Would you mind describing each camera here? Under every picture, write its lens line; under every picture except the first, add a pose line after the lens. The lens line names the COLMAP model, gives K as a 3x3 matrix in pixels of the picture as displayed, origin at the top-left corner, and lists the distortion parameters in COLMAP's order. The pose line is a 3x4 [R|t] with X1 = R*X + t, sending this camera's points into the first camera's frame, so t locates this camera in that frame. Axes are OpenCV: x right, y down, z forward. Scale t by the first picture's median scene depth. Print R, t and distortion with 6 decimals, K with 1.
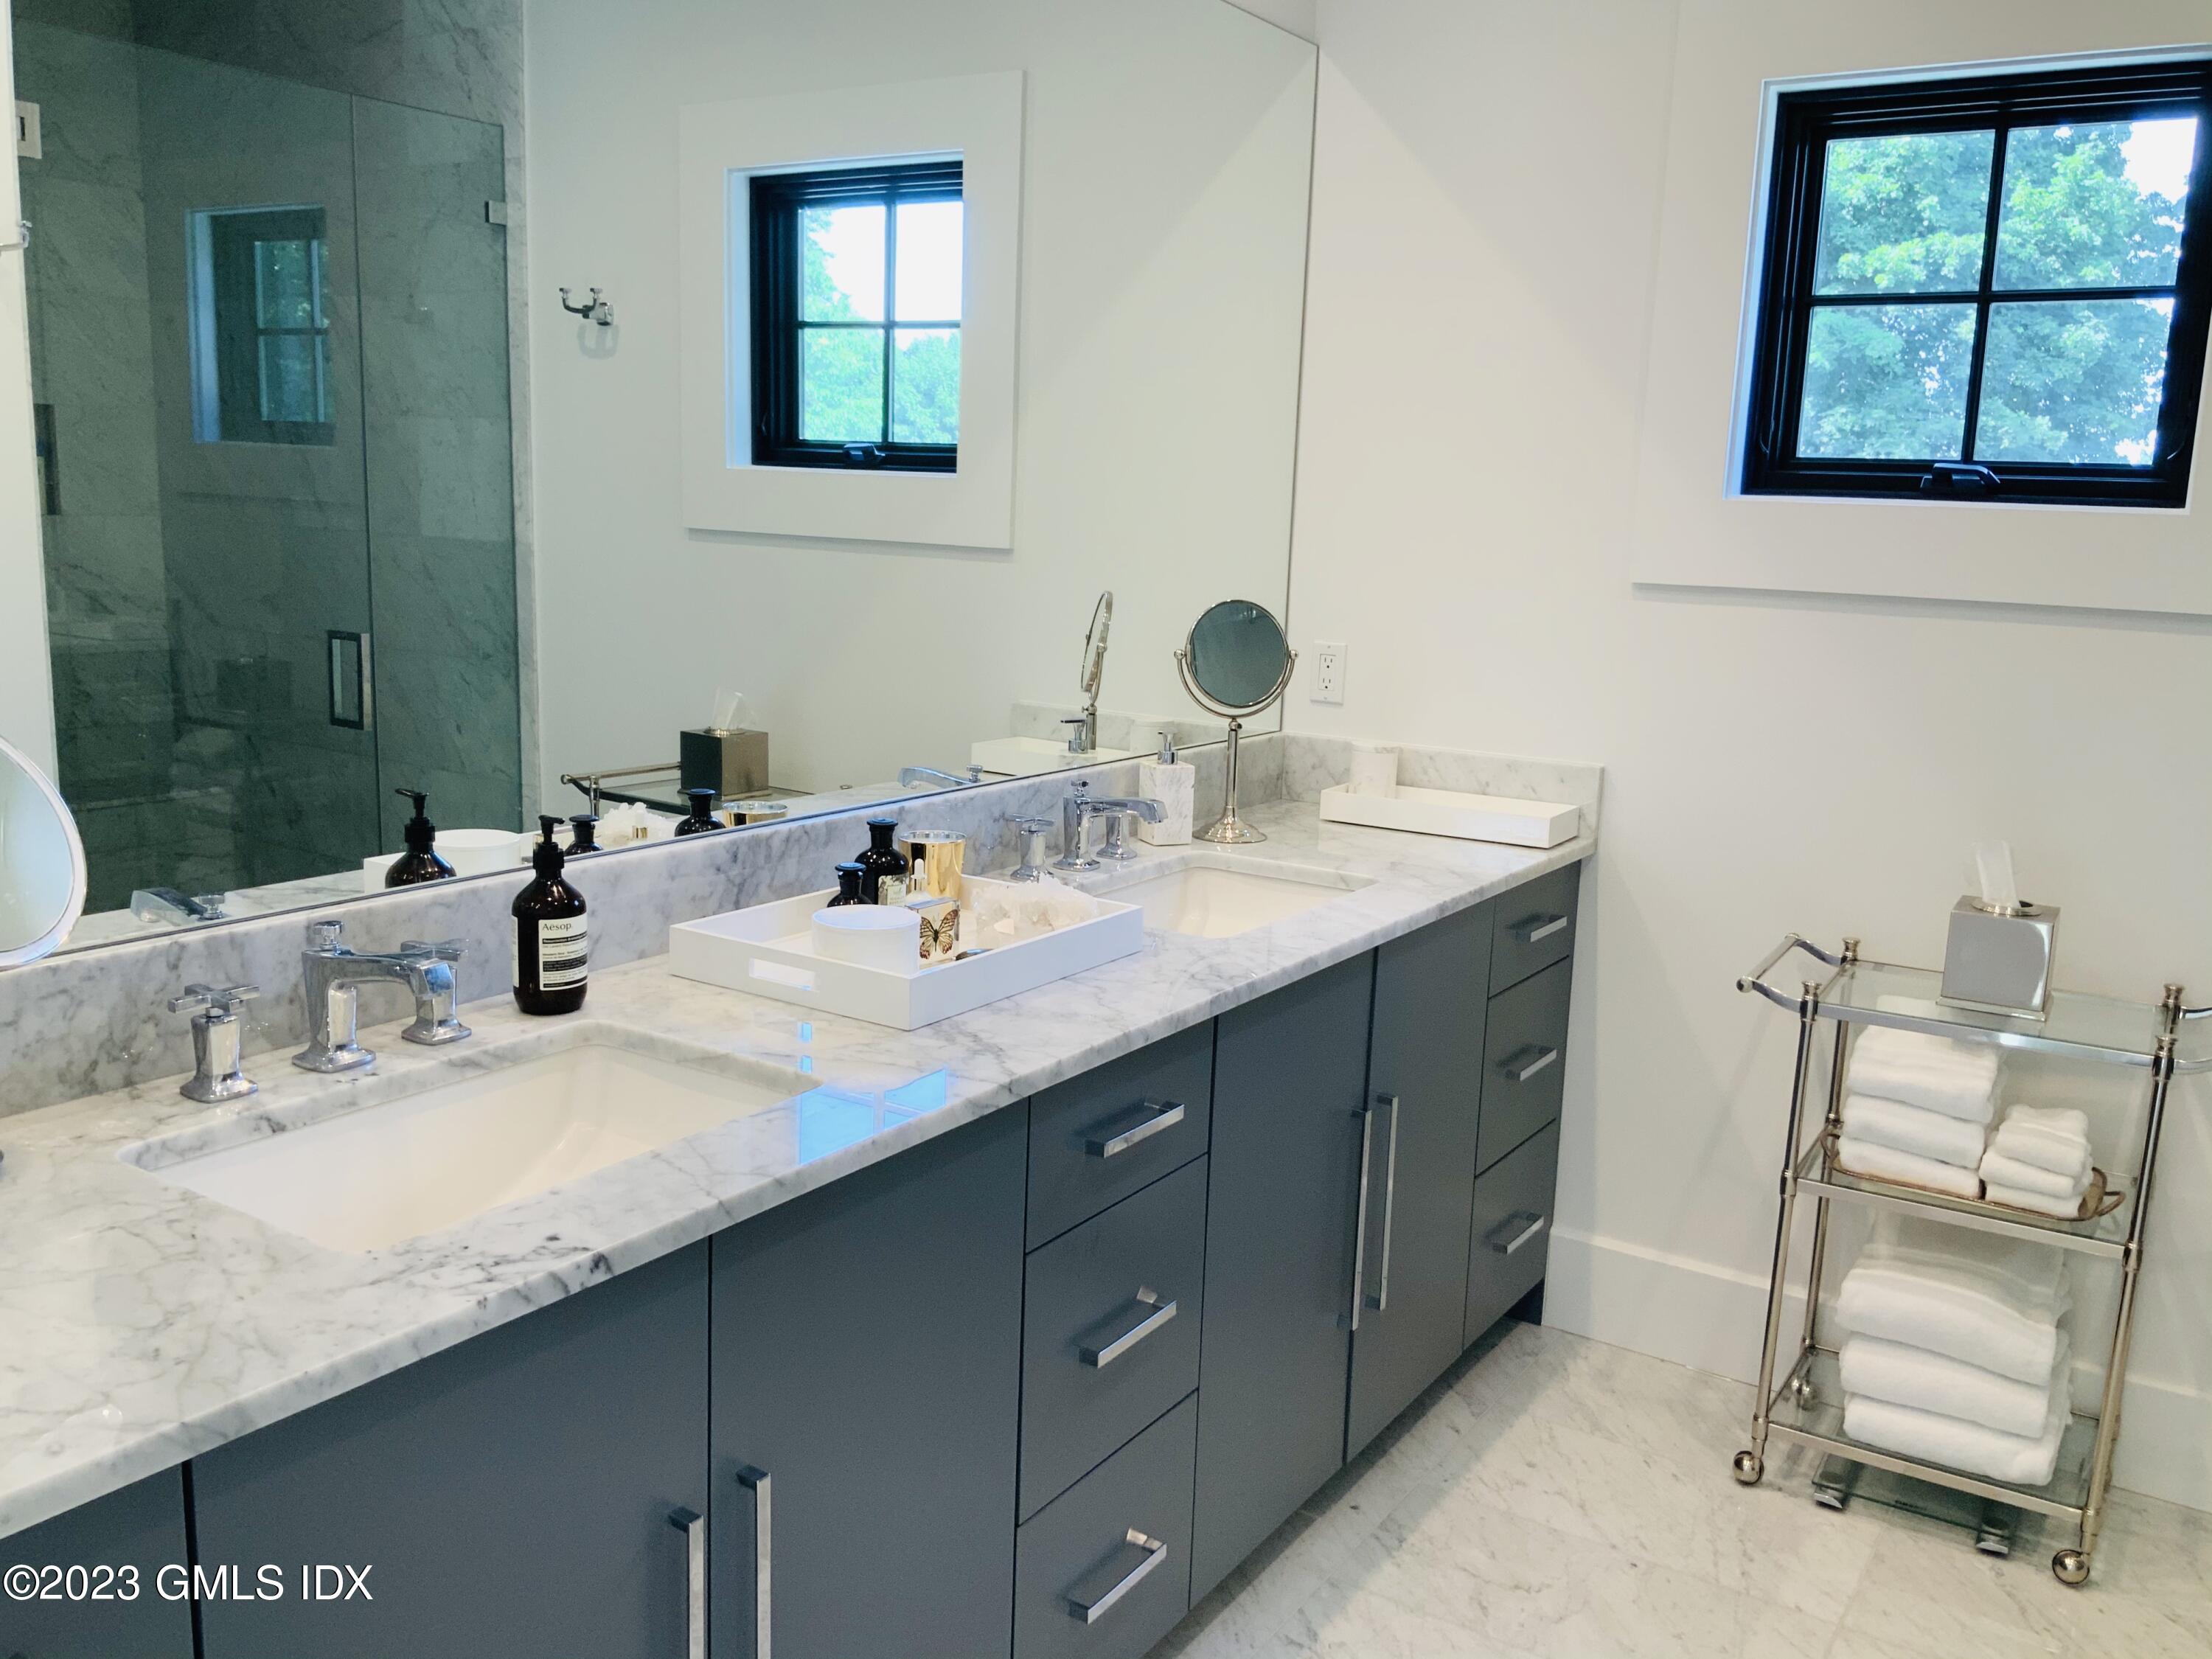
lens RADIAL K [[1863.7, 0, 1106.0], [0, 1863.7, 829.5], [0, 0, 1]] dist [0.069685, -0.149825]
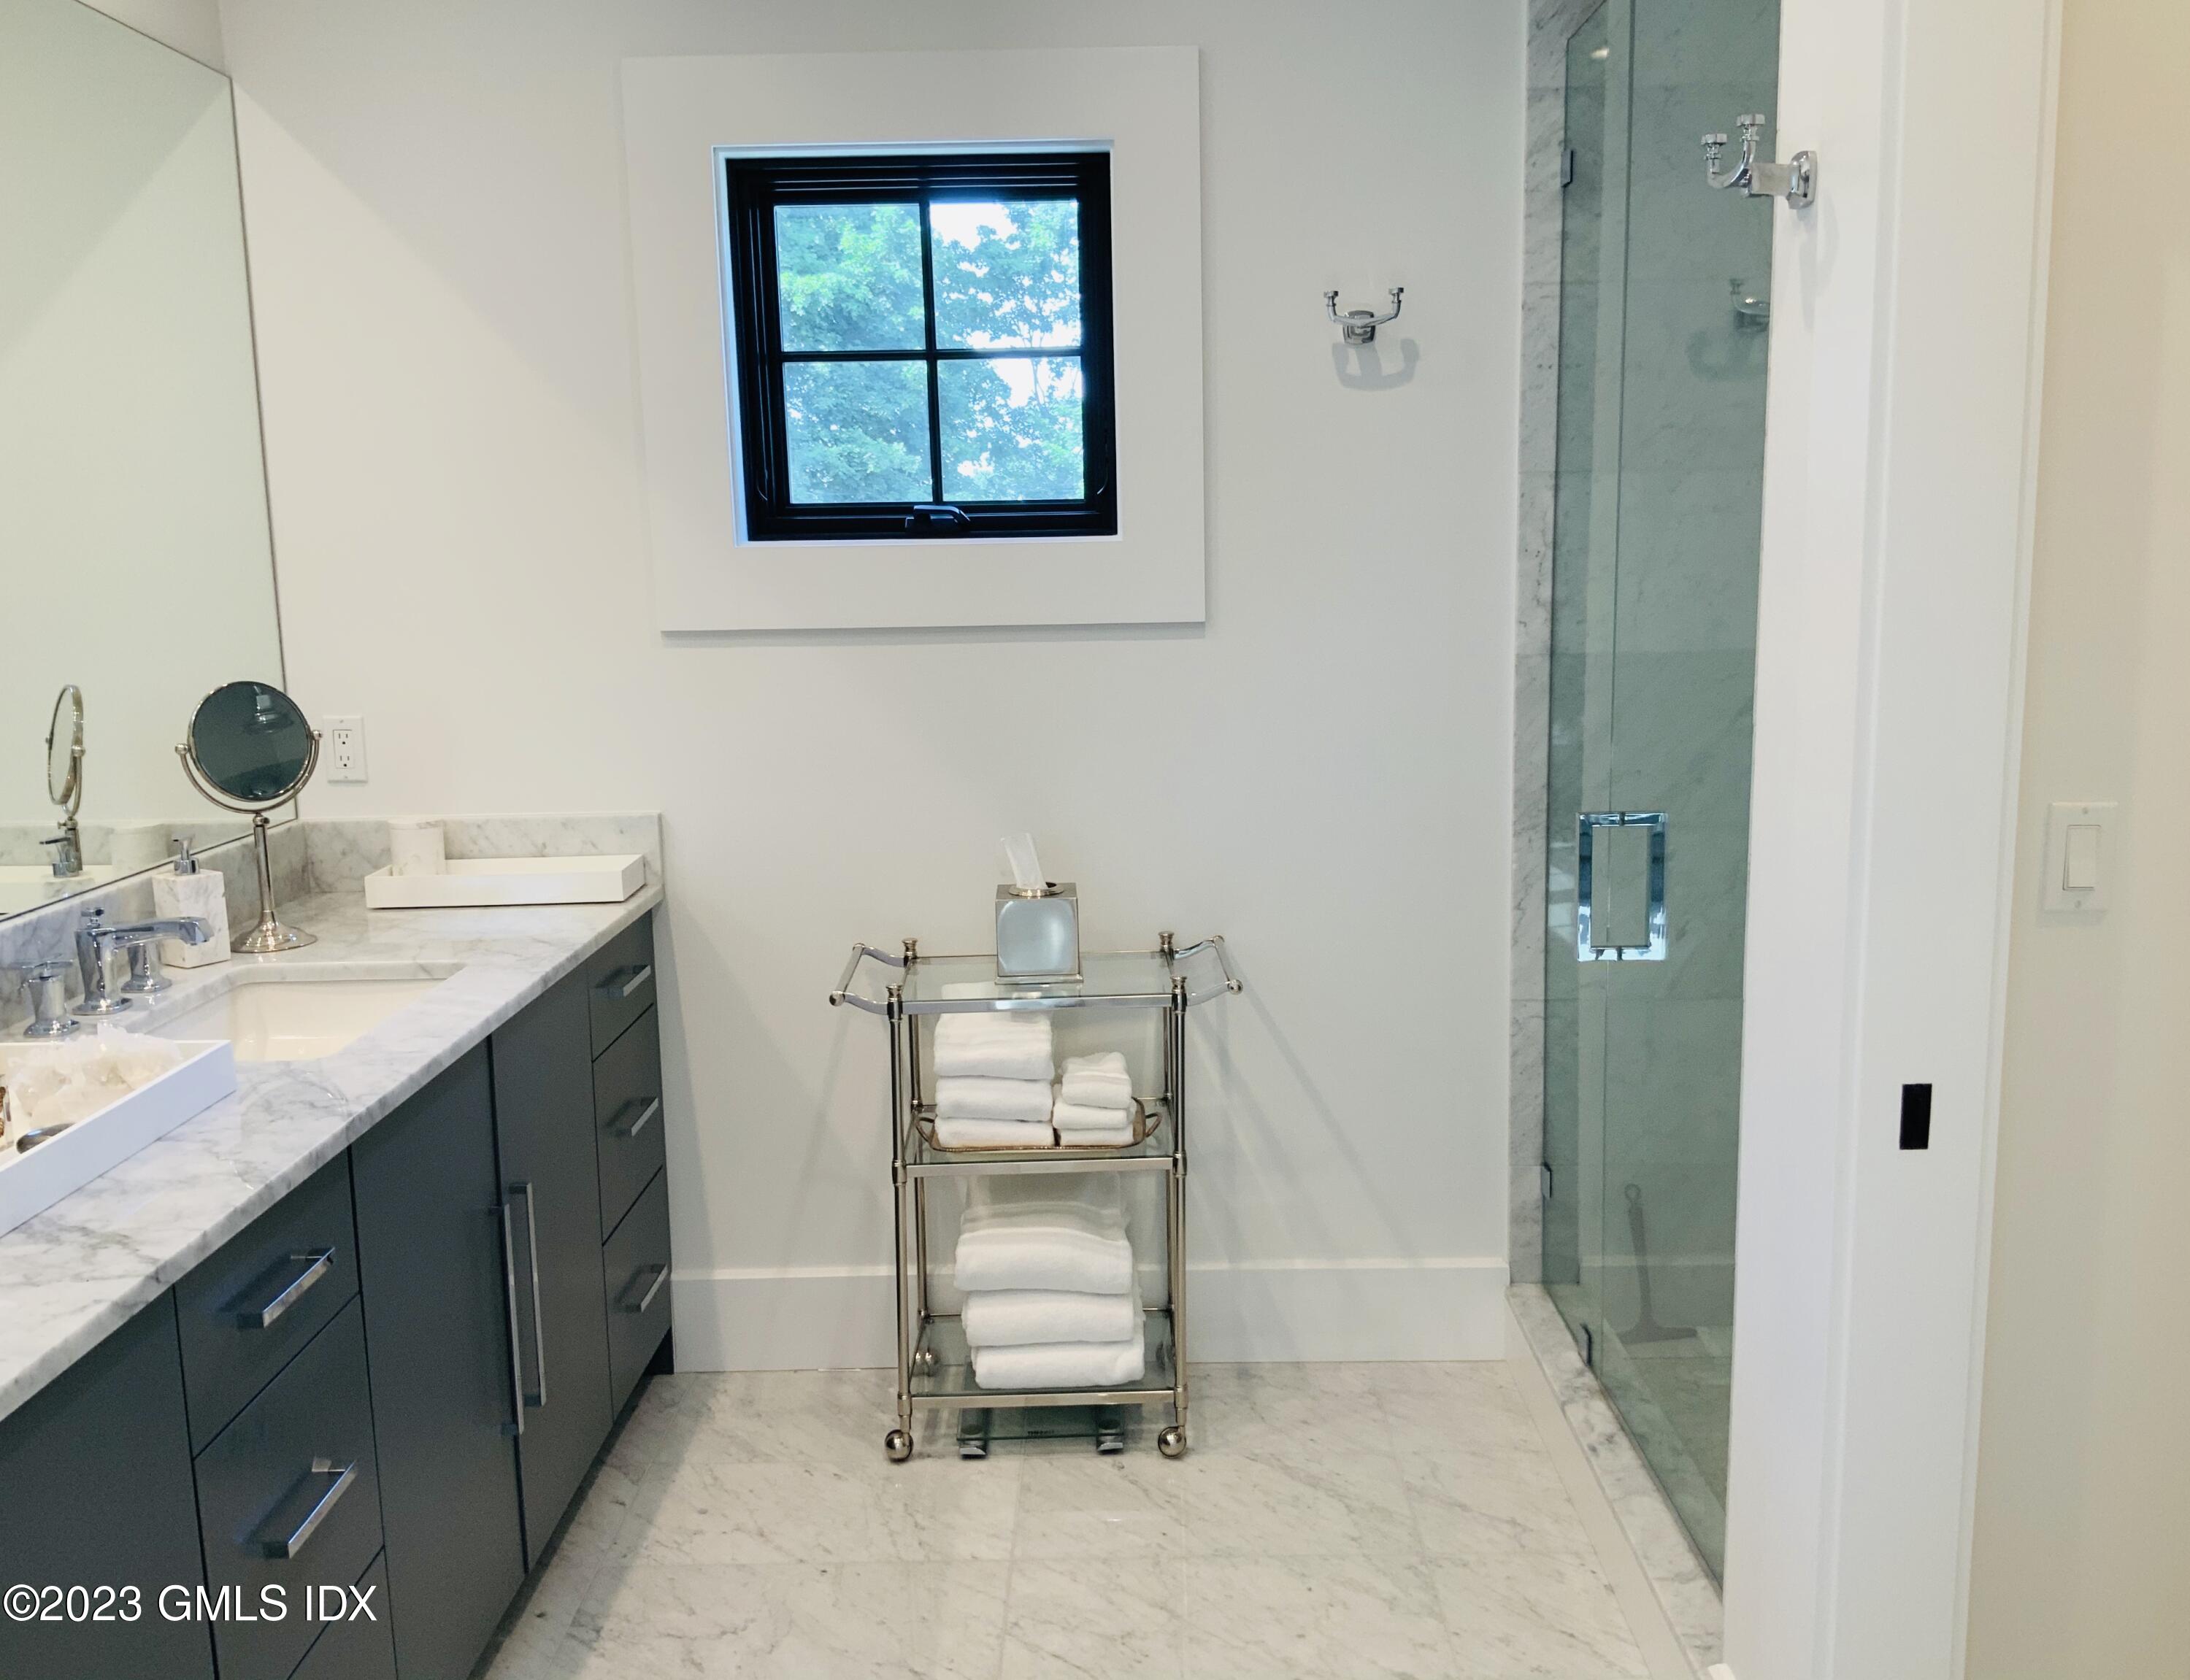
lens RADIAL K [[1899.4, 0, 1090.8], [0, 1899.4, 824.7], [0, 0, 1]] dist [0.120445, -0.306038]
pose [[0.826352, -0.135497, 0.546610, -0.116687], [0.143480, 0.989248, 0.028312, -0.024823], [-0.544569, 0.055032, 0.836908, 0.007447]]
